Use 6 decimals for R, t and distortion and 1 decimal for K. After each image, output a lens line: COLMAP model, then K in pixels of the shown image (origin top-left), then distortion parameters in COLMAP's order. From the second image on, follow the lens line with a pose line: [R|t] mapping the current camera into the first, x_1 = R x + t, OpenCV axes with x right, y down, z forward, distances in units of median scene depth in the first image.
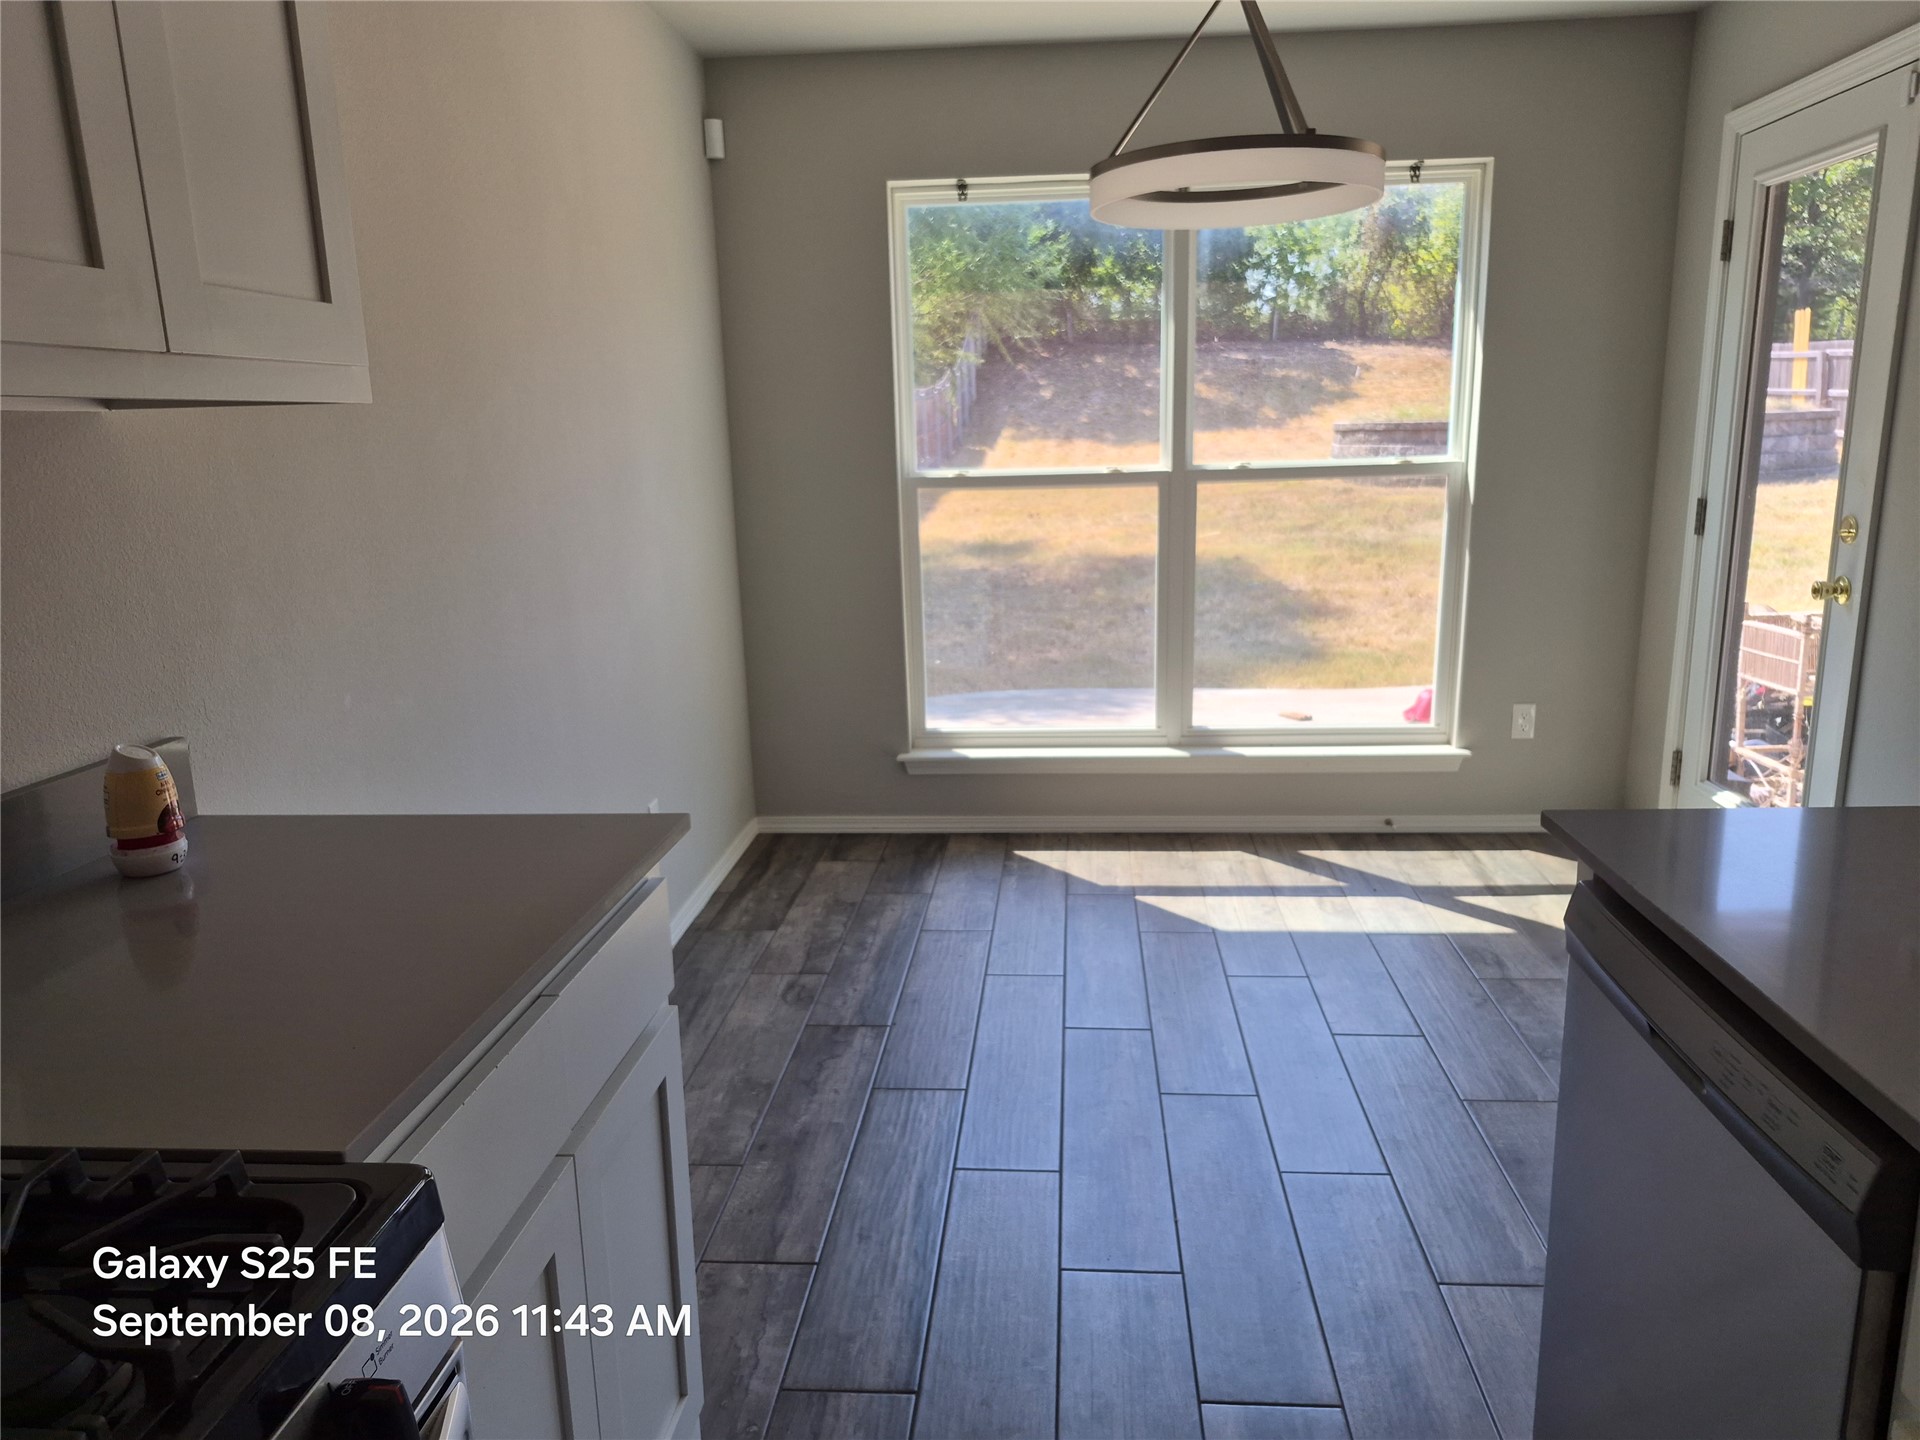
lens RADIAL K [[1310.3, 0, 965.3], [0, 1310.3, 711.5], [0, 0, 1]] dist [0.006037, 0.001149]
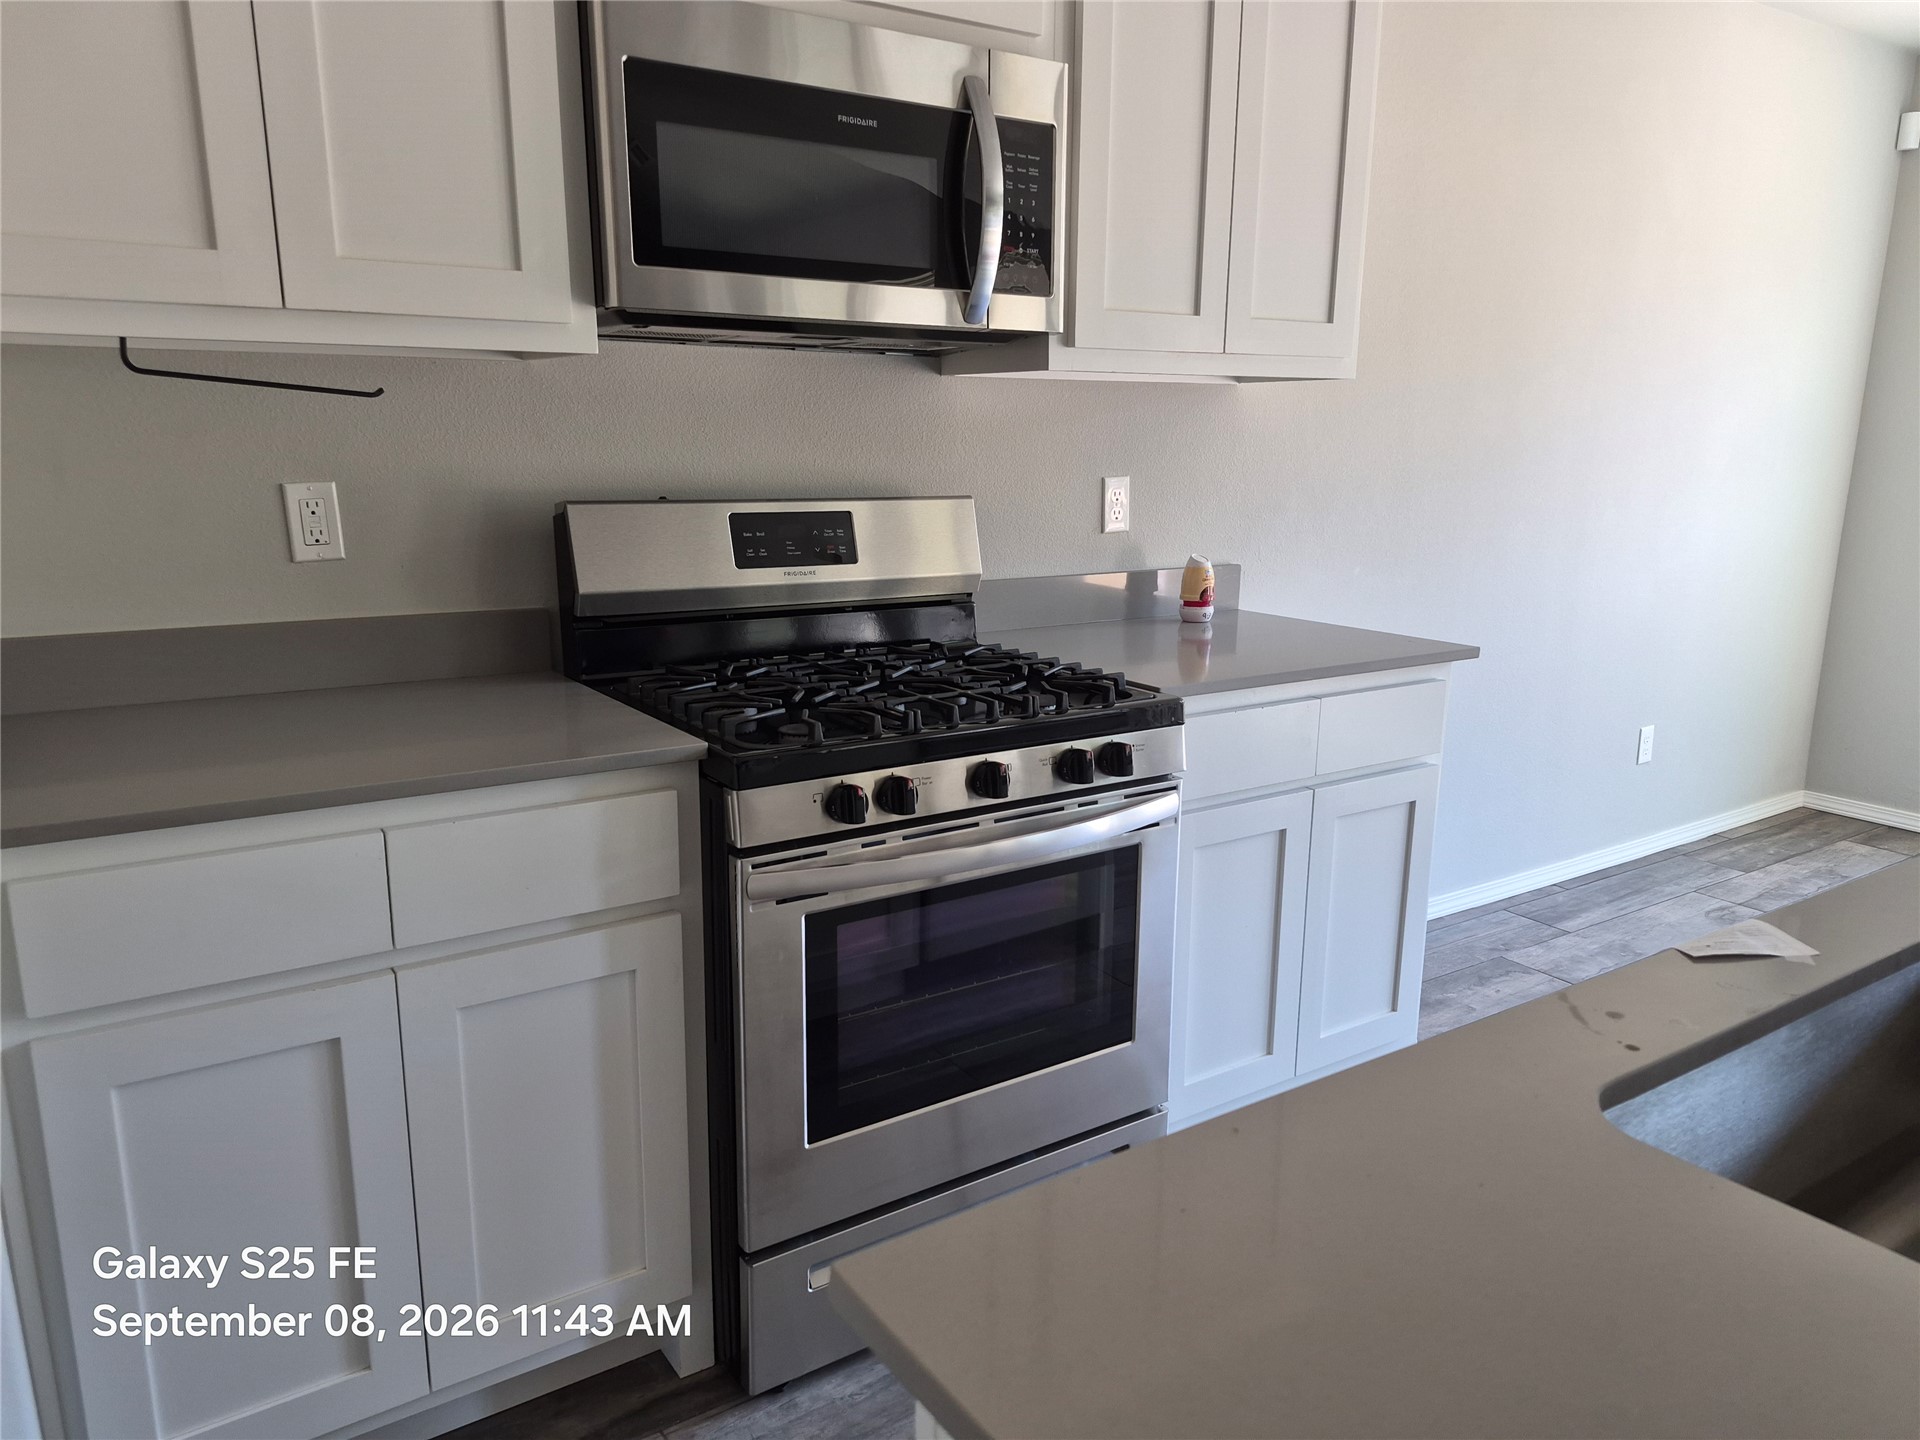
lens RADIAL K [[1310.3, 0, 967.4], [0, 1310.3, 729.3], [0, 0, 1]] dist [0.006037, 0.001149]
pose [[0.589547, 0.197690, -0.783169, 0.345579], [-0.186284, 0.976726, 0.106320, 0.064155], [0.785960, 0.083211, 0.612652, -0.206587]]
